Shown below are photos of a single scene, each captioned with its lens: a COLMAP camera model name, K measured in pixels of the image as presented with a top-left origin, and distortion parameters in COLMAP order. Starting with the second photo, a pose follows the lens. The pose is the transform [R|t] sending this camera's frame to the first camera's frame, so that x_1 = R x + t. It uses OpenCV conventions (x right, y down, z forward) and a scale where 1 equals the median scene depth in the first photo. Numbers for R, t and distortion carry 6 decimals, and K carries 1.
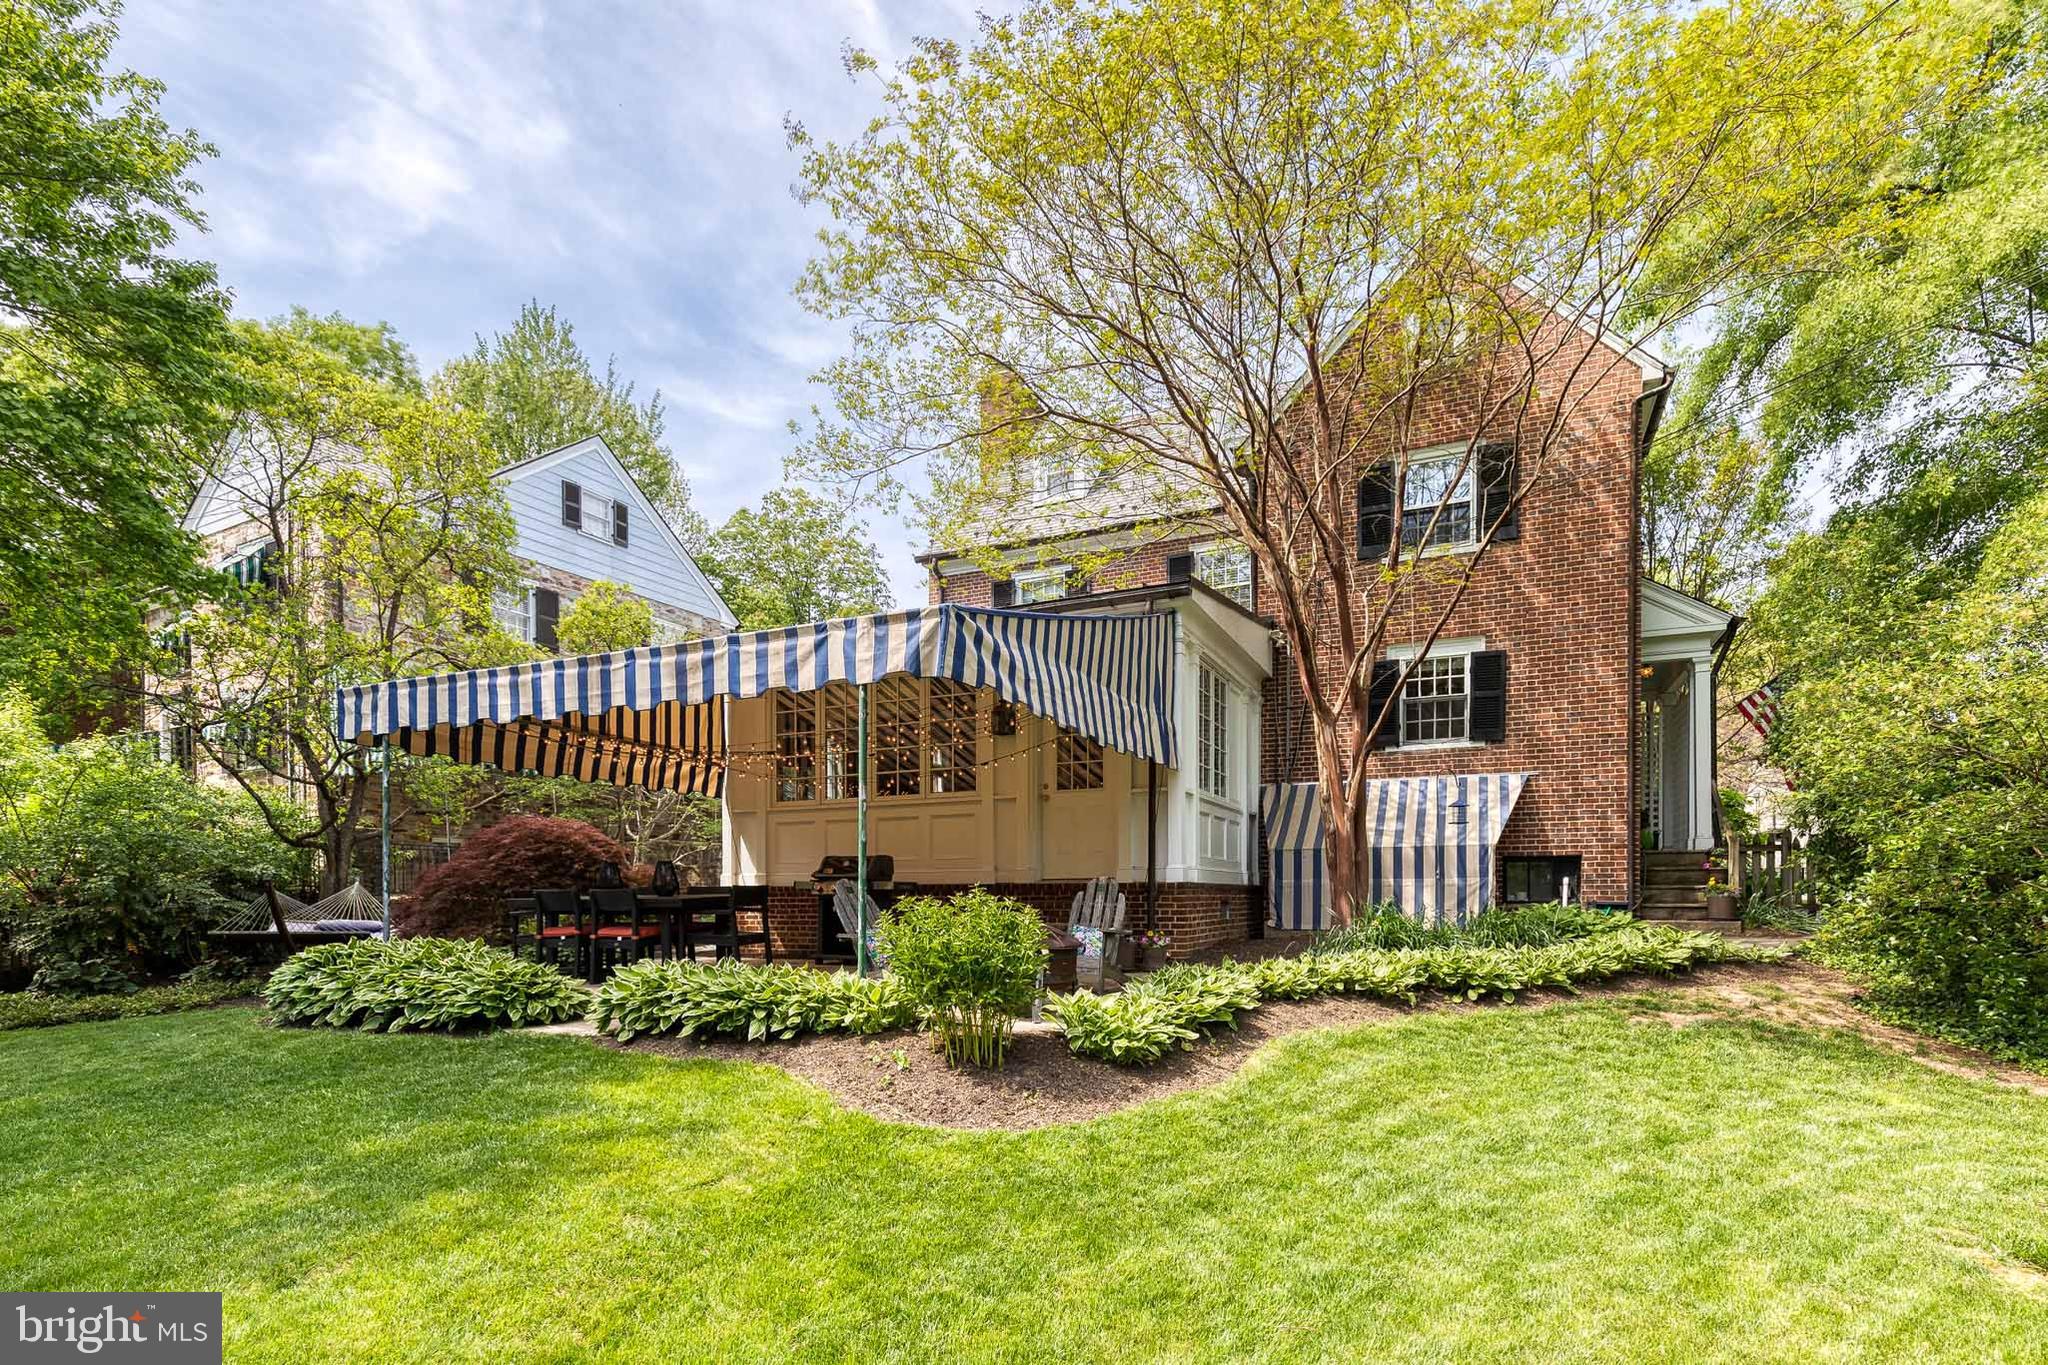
lens RADIAL K [[1009.9, 0, 1025.1], [0, 1009.9, 847.2], [0, 0, 1]] dist [0.004641, 0.000059]
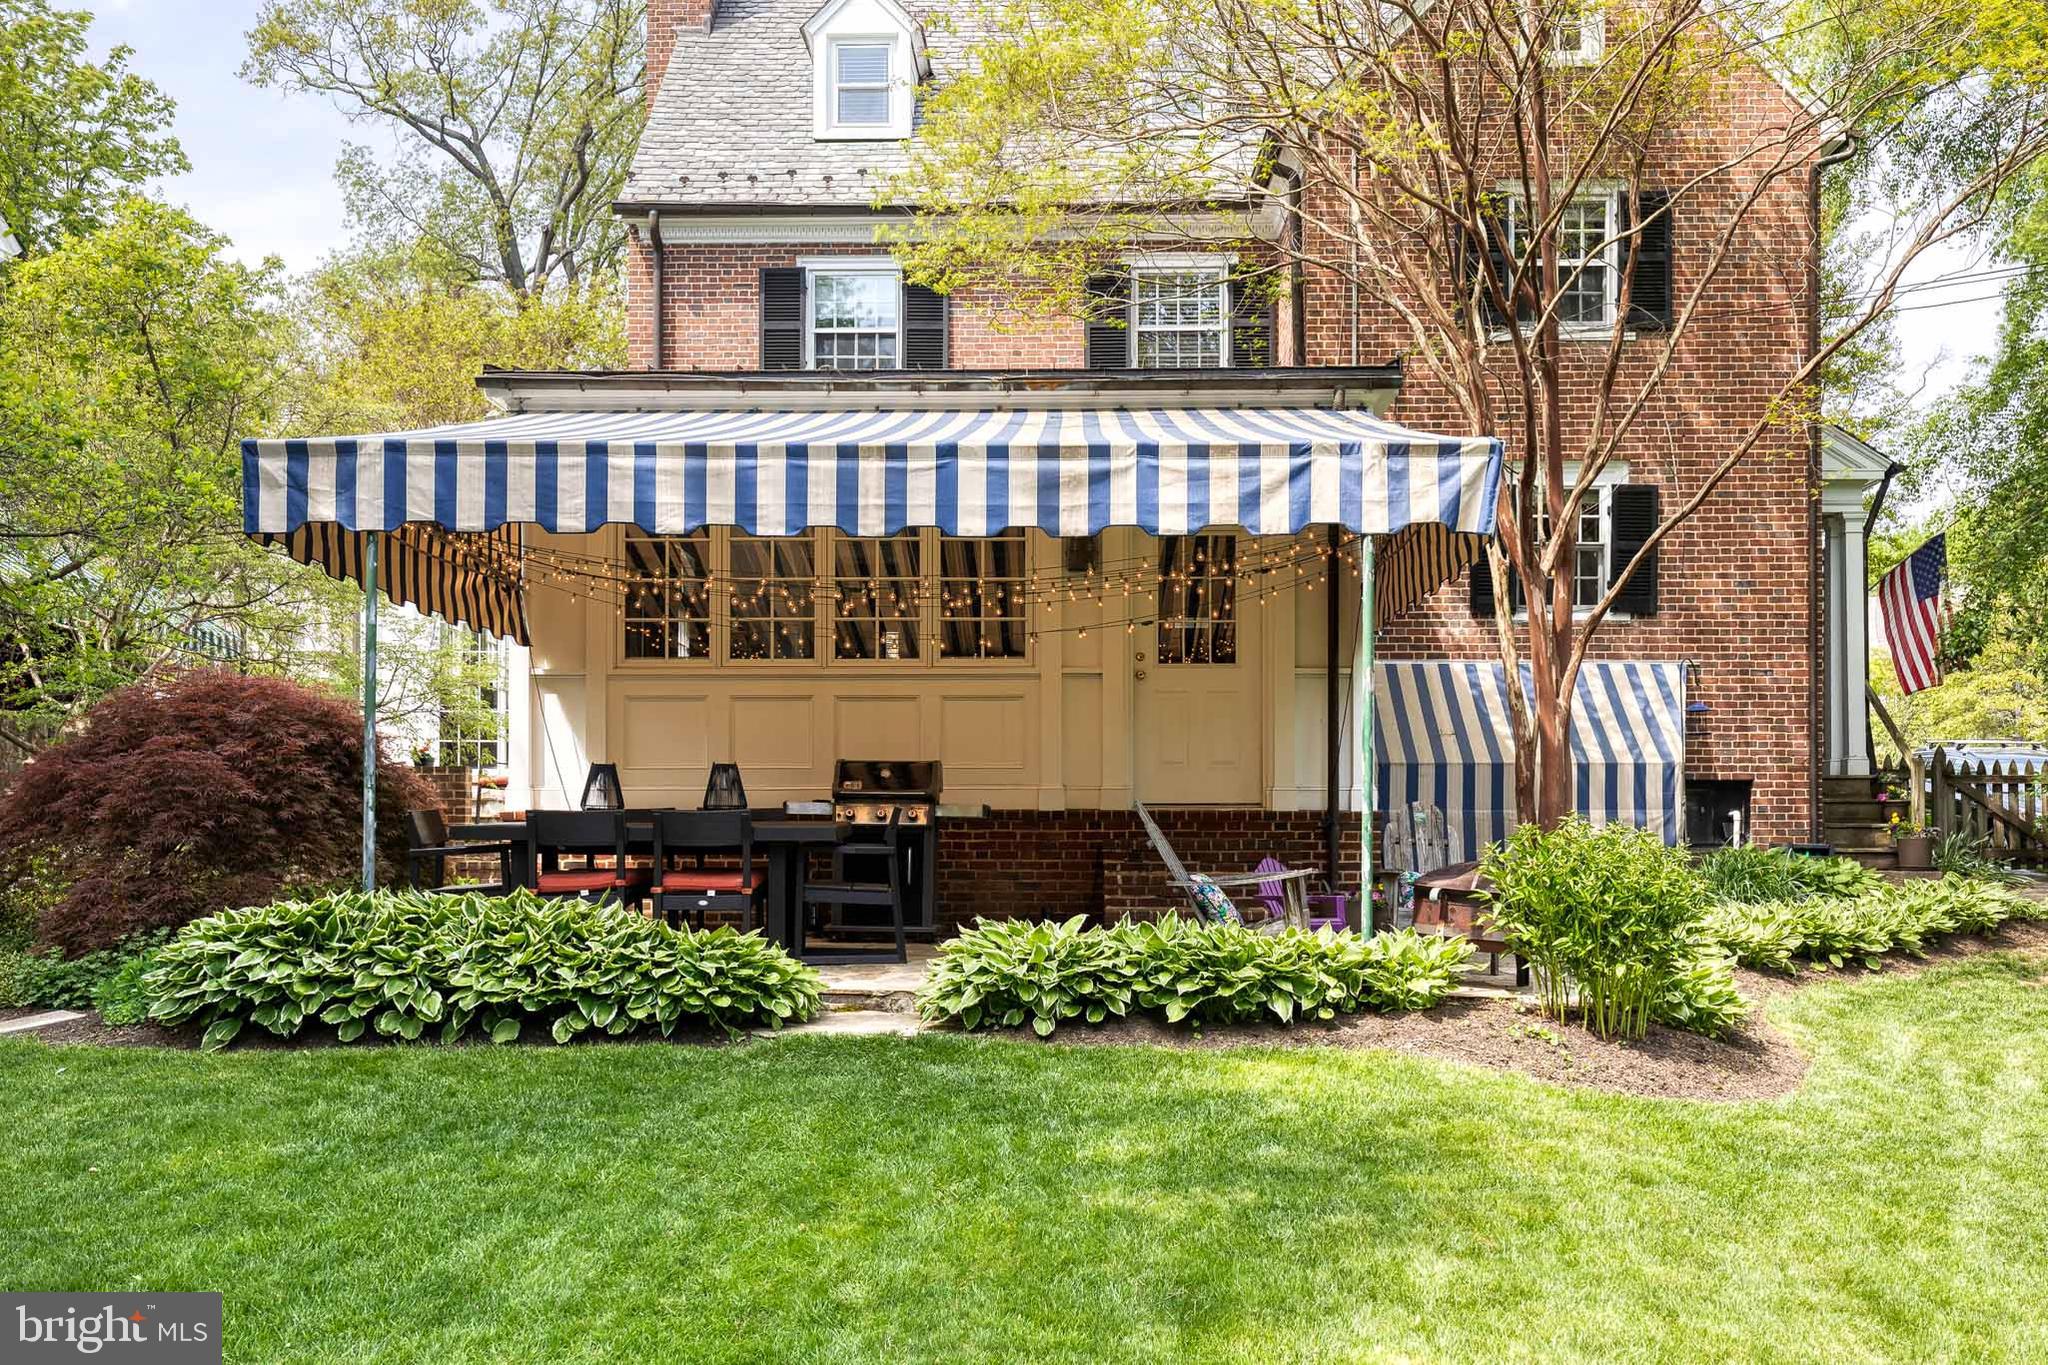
lens RADIAL K [[2044.1, 0, 1024.0], [0, 2044.1, 682.5], [0, 0, 1]] dist [-0.015651, 0.005575]
pose [[0.919606, 0.038213, 0.390978, -0.804736], [-0.027182, 0.999062, -0.033713, 0.002253], [-0.391900, 0.020375, 0.919782, -0.216008]]
